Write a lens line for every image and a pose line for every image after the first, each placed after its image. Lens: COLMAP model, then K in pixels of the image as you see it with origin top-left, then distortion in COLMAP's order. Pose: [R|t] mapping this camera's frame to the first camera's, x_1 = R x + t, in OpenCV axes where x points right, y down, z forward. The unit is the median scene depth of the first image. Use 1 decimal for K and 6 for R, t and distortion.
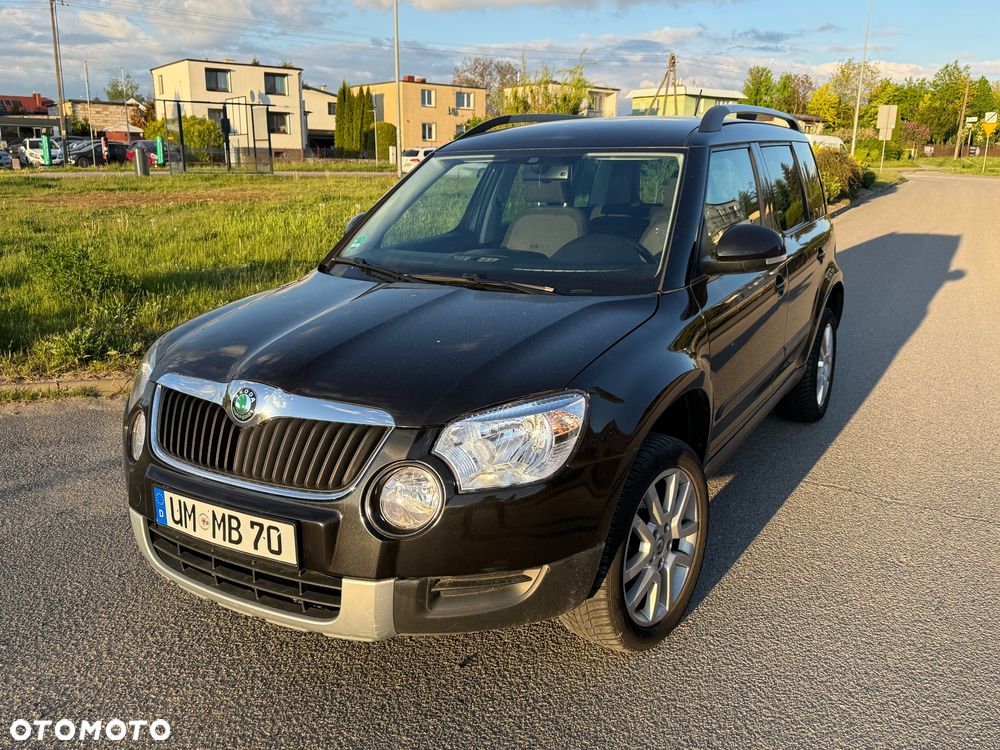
lens RADIAL K [[842.9, 0, 511.6], [0, 842.9, 371.3], [0, 0, 1]] dist [0.045221, -0.070552]
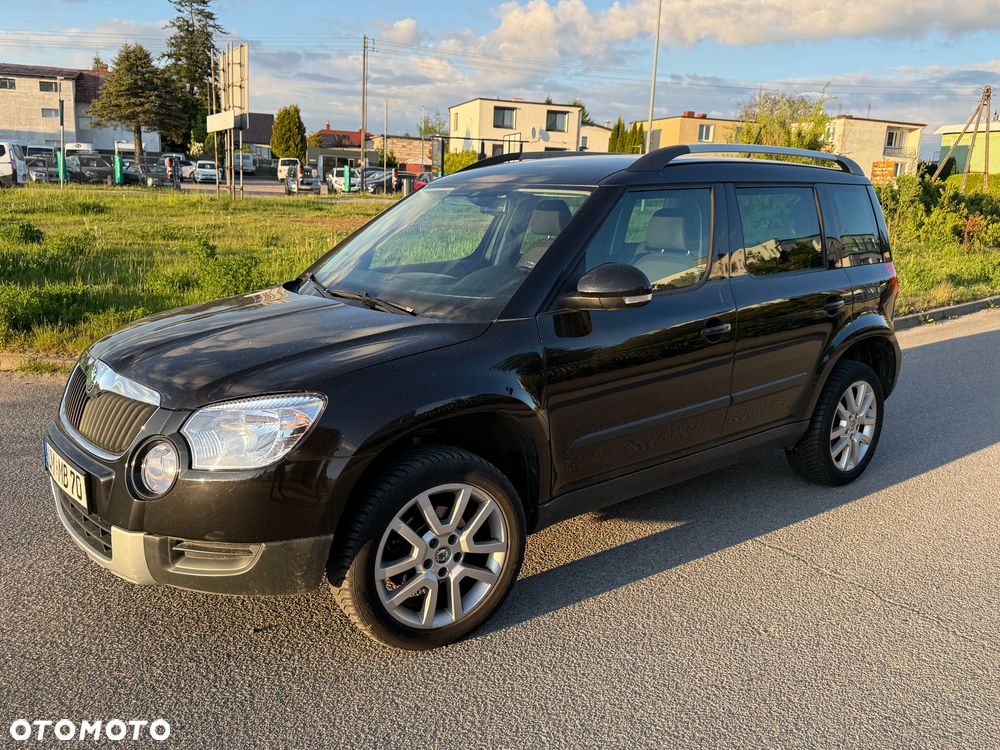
lens RADIAL K [[842.1, 0, 500.0], [0, 842.1, 375.0], [0, 0, 1]] dist [0.073819, -0.118863]
pose [[0.940005, 0.097673, -0.326881, 0.368403], [-0.108966, 0.993911, -0.016366, -0.006032], [0.323292, 0.051003, 0.944924, 0.006234]]
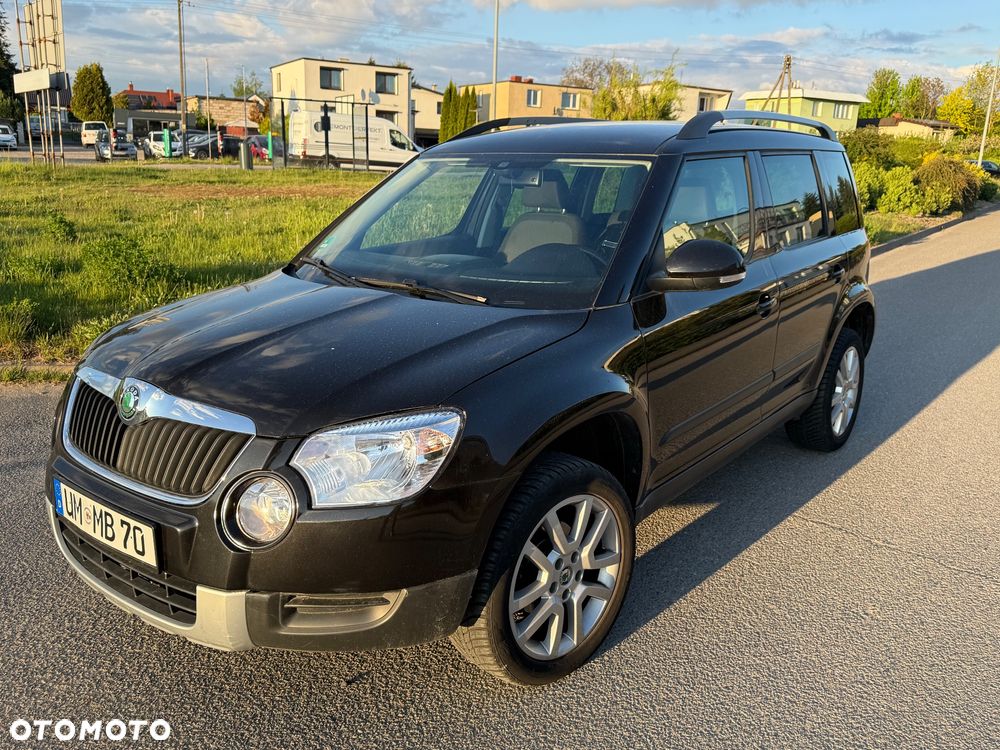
lens RADIAL K [[842.4, 0, 500.2], [0, 842.4, 371.1], [0, 0, 1]] dist [0.056662, -0.097827]
pose [[0.989972, 0.054093, -0.130498, 0.138720], [-0.054170, 0.998527, 0.002960, -0.013868], [0.130466, 0.004139, 0.991444, 0.033562]]
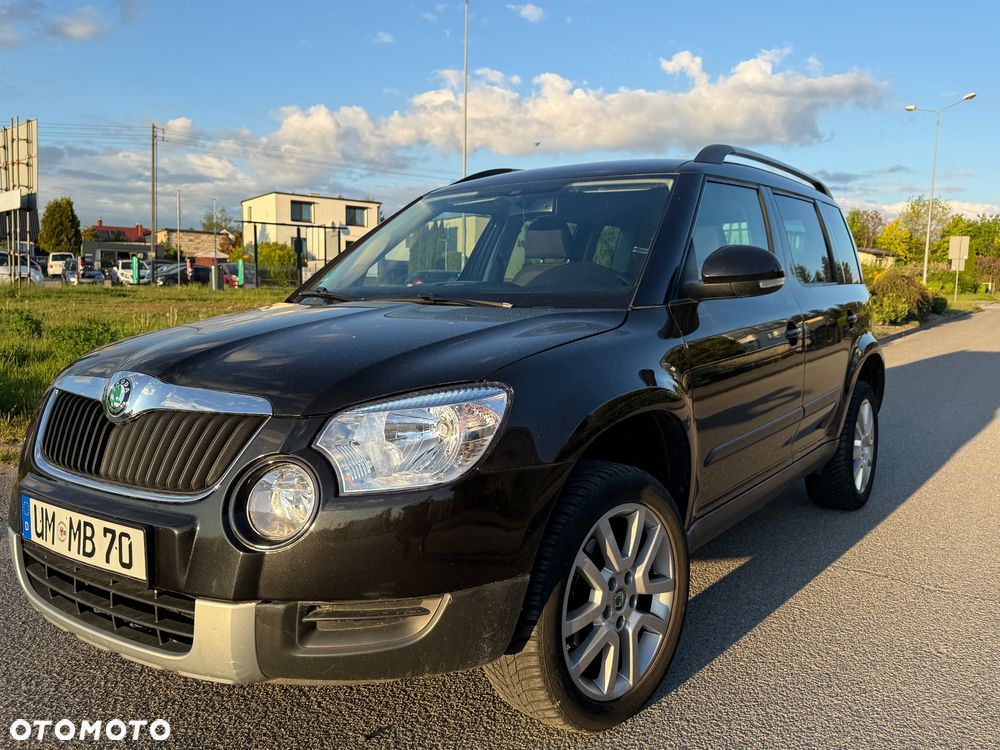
lens RADIAL K [[841.0, 0, 510.1], [0, 841.0, 372.0], [0, 0, 1]] dist [0.057029, -0.105709]
pose [[0.996246, 0.019397, -0.084362, 0.087480], [-0.031908, 0.988234, -0.149585, 0.073896], [0.080467, 0.151716, 0.985143, 0.096323]]
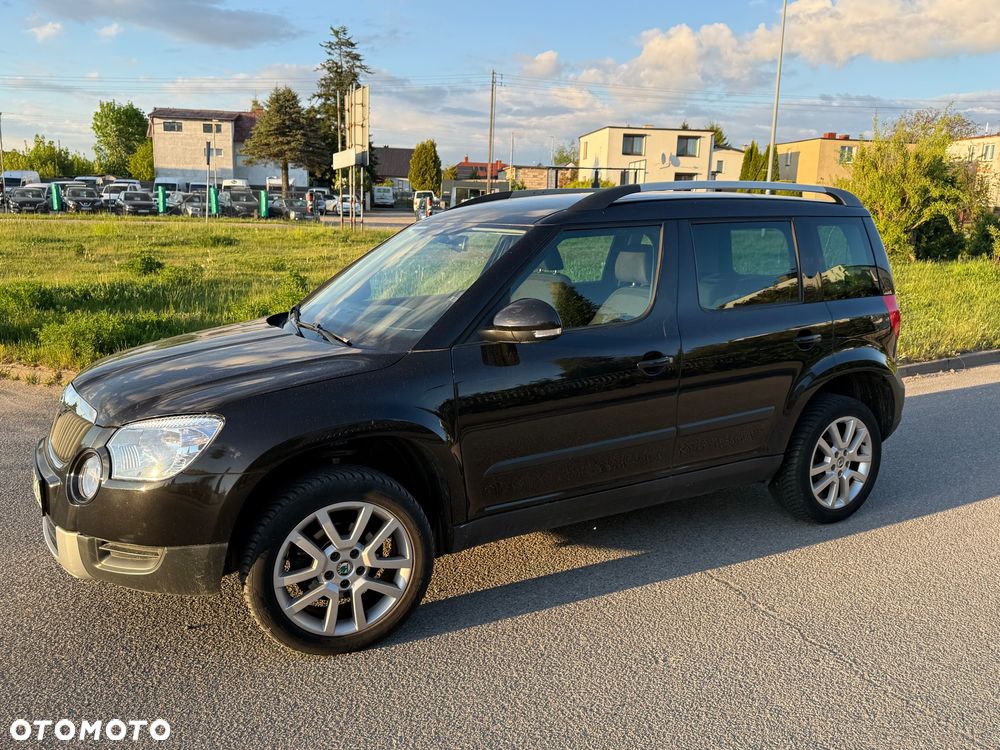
lens RADIAL K [[842.1, 0, 500.0], [0, 842.1, 375.0], [0, 0, 1]] dist [0.073819, -0.118863]
pose [[0.872377, 0.102282, -0.478013, 0.572689], [-0.131138, 0.990989, -0.027281, -0.032382], [0.470915, 0.086485, 0.877929, 0.043050]]
